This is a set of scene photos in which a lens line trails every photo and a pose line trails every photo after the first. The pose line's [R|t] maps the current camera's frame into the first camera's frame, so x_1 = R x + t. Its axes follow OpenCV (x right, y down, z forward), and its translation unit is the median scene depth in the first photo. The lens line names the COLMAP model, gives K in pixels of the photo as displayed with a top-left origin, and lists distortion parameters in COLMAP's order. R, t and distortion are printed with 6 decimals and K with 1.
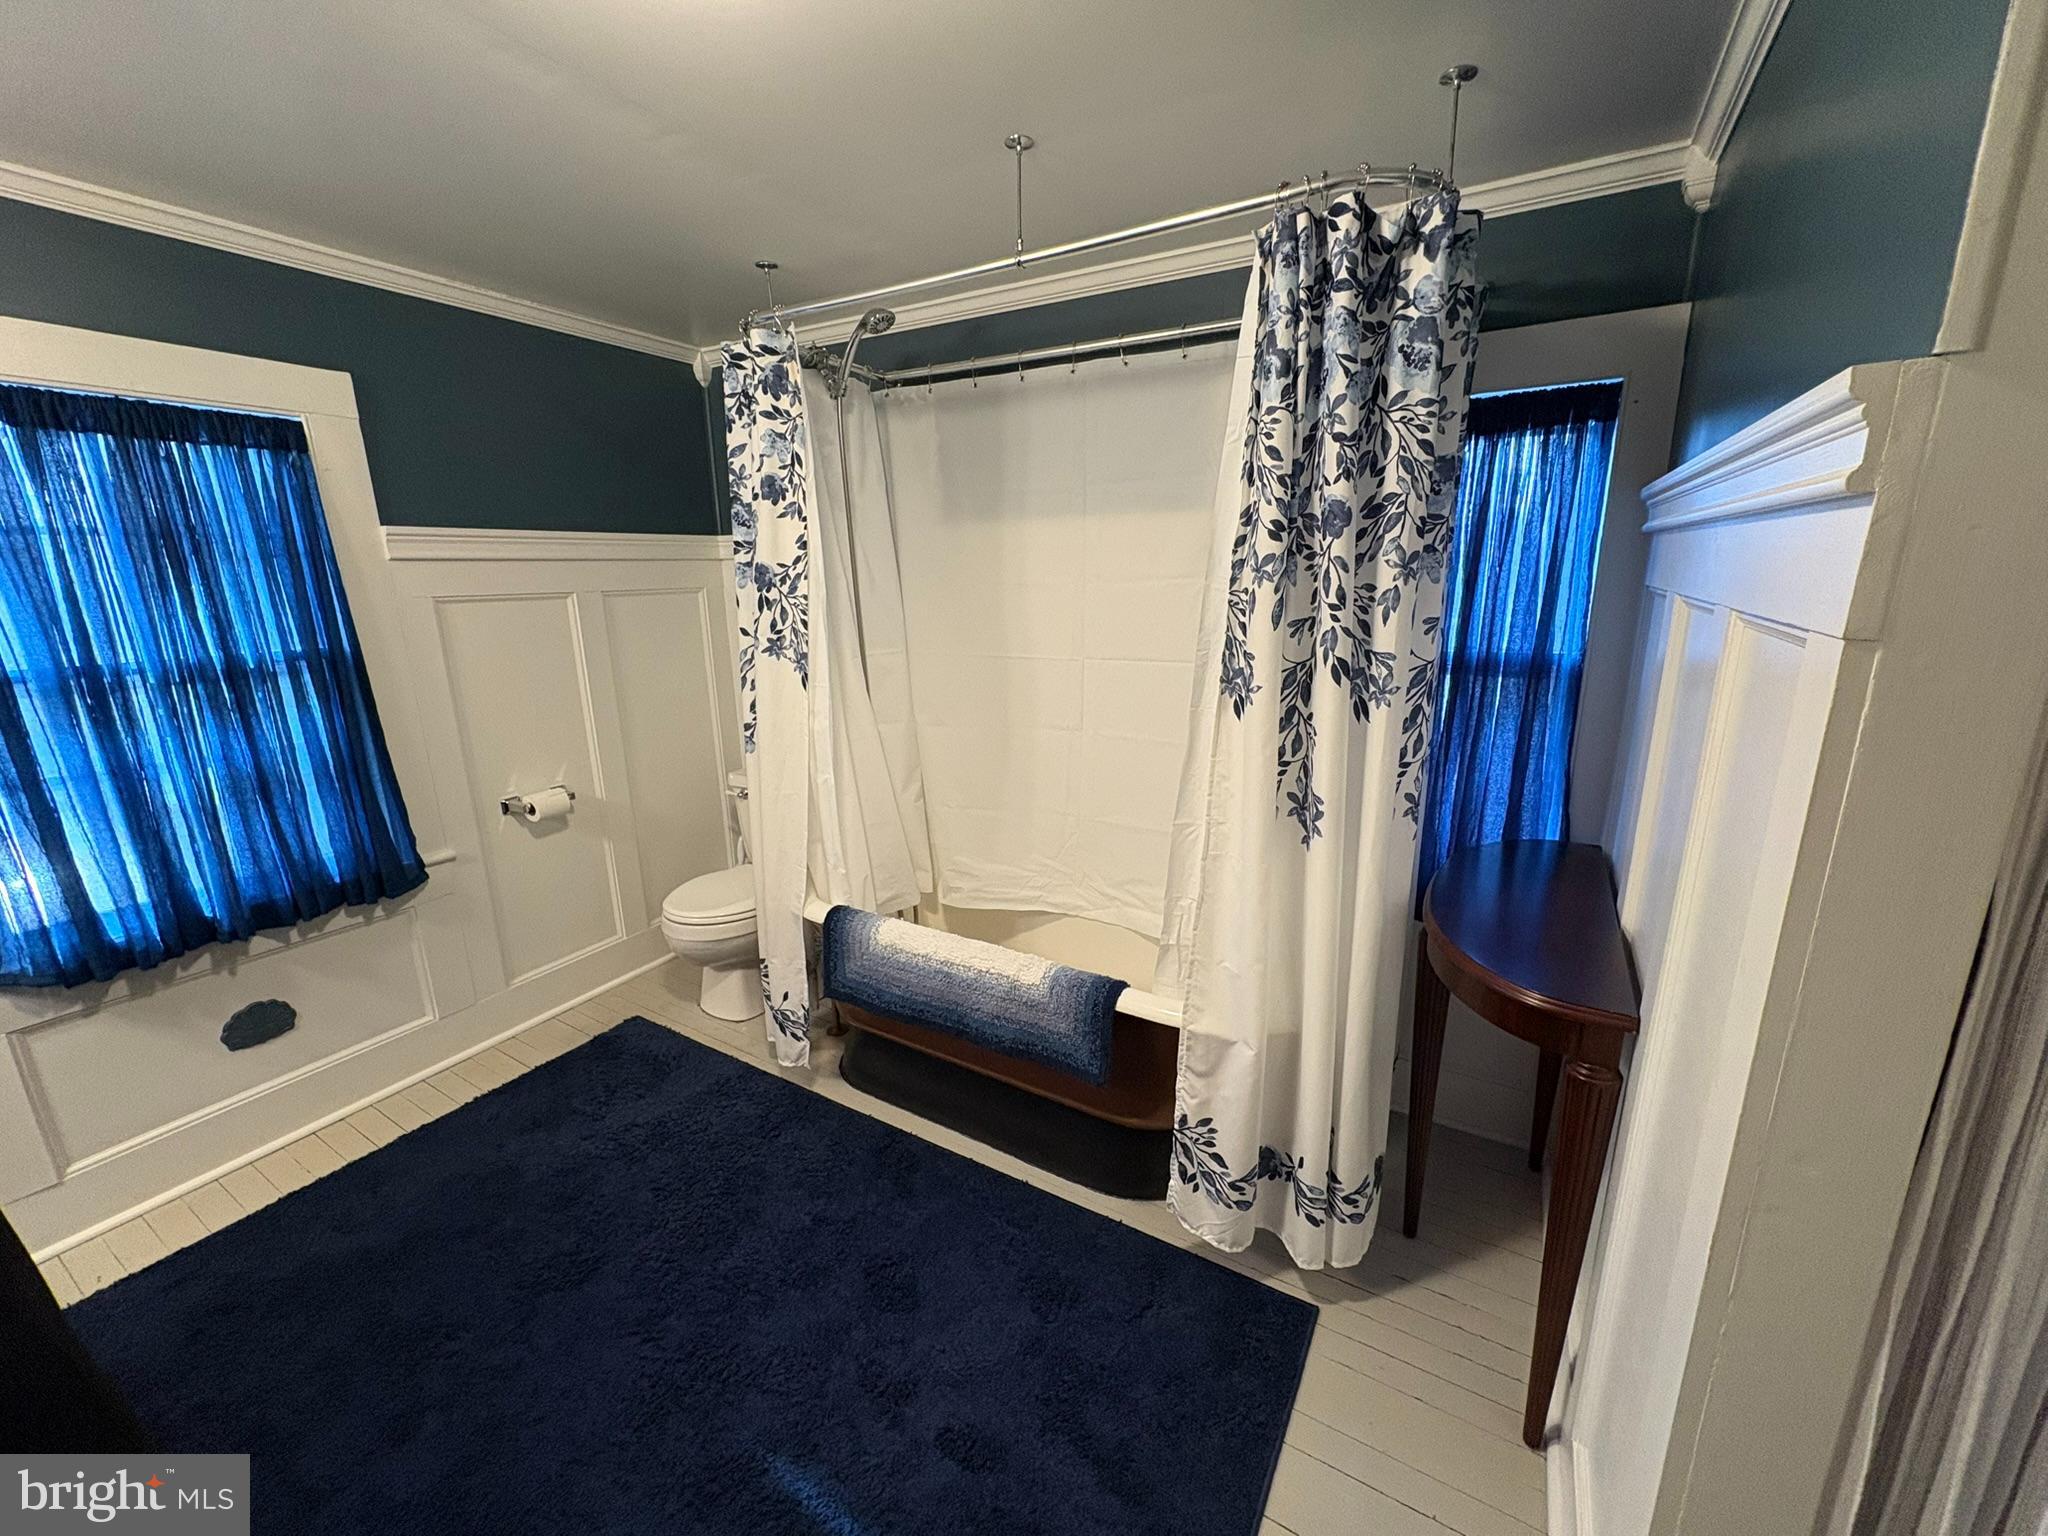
lens RADIAL K [[814.6, 0, 1016.1], [0, 814.6, 753.6], [0, 0, 1]] dist [-0.002446, -0.000235]
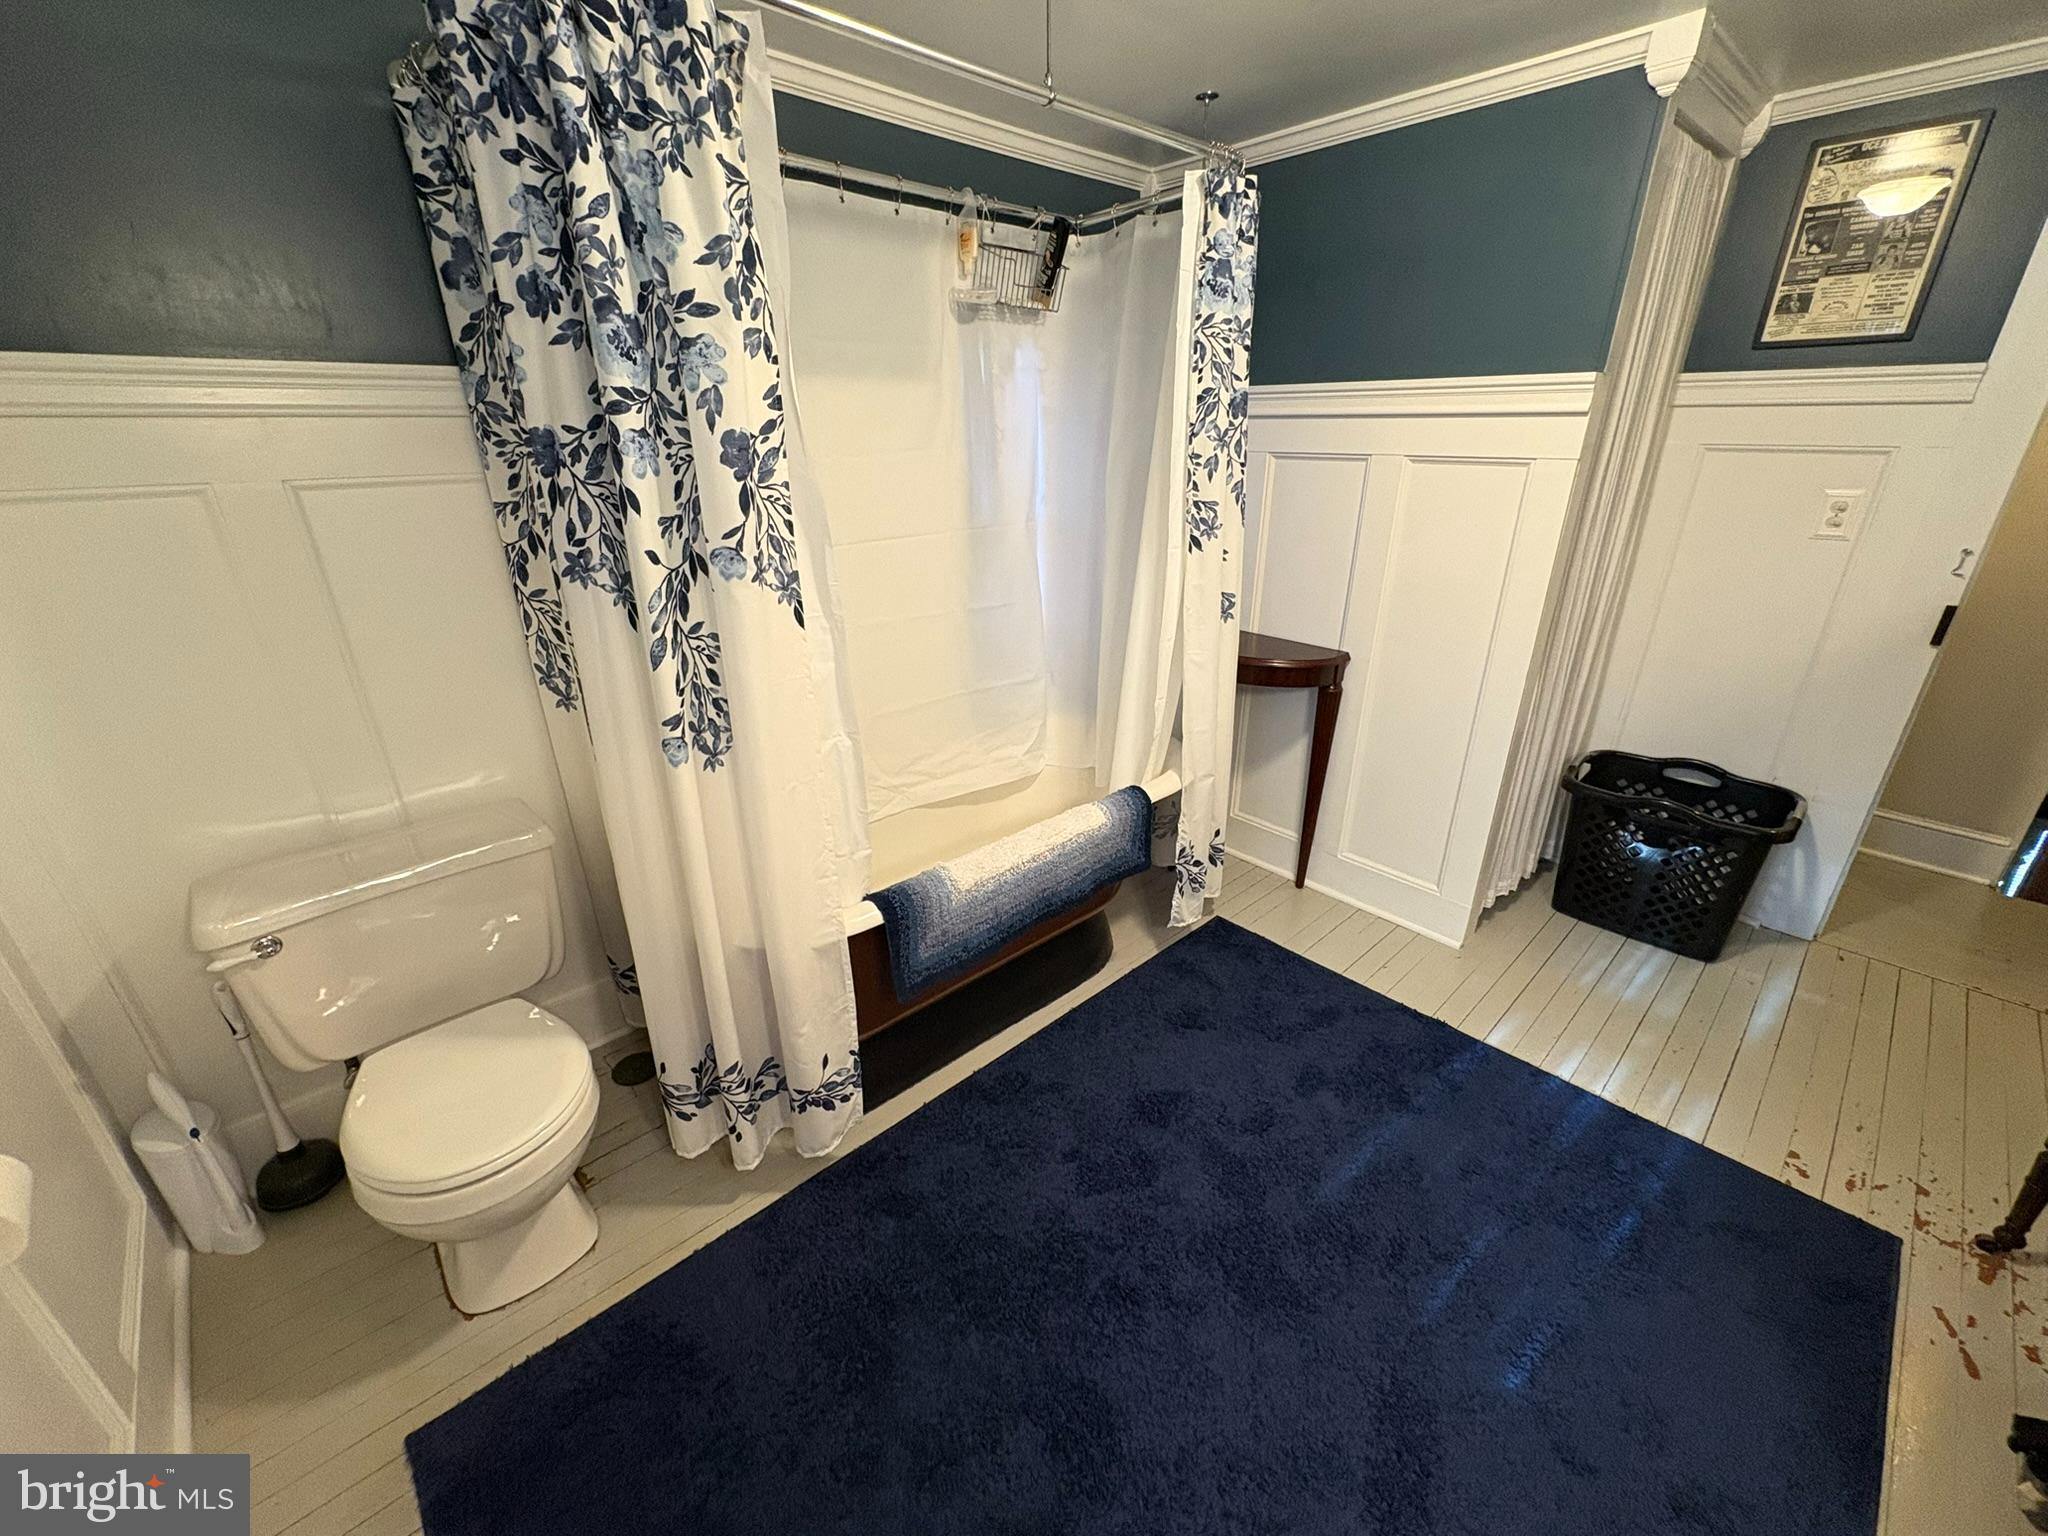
lens RADIAL K [[811.3, 0, 1024.0], [0, 811.3, 768.0], [0, 0, 1]] dist [-0.002397, -0.000257]
pose [[0.279882, -0.349923, 0.893991, -0.888260], [0.224856, 0.929199, 0.293308, -0.130674], [-0.933330, 0.118927, 0.338749, 0.633076]]
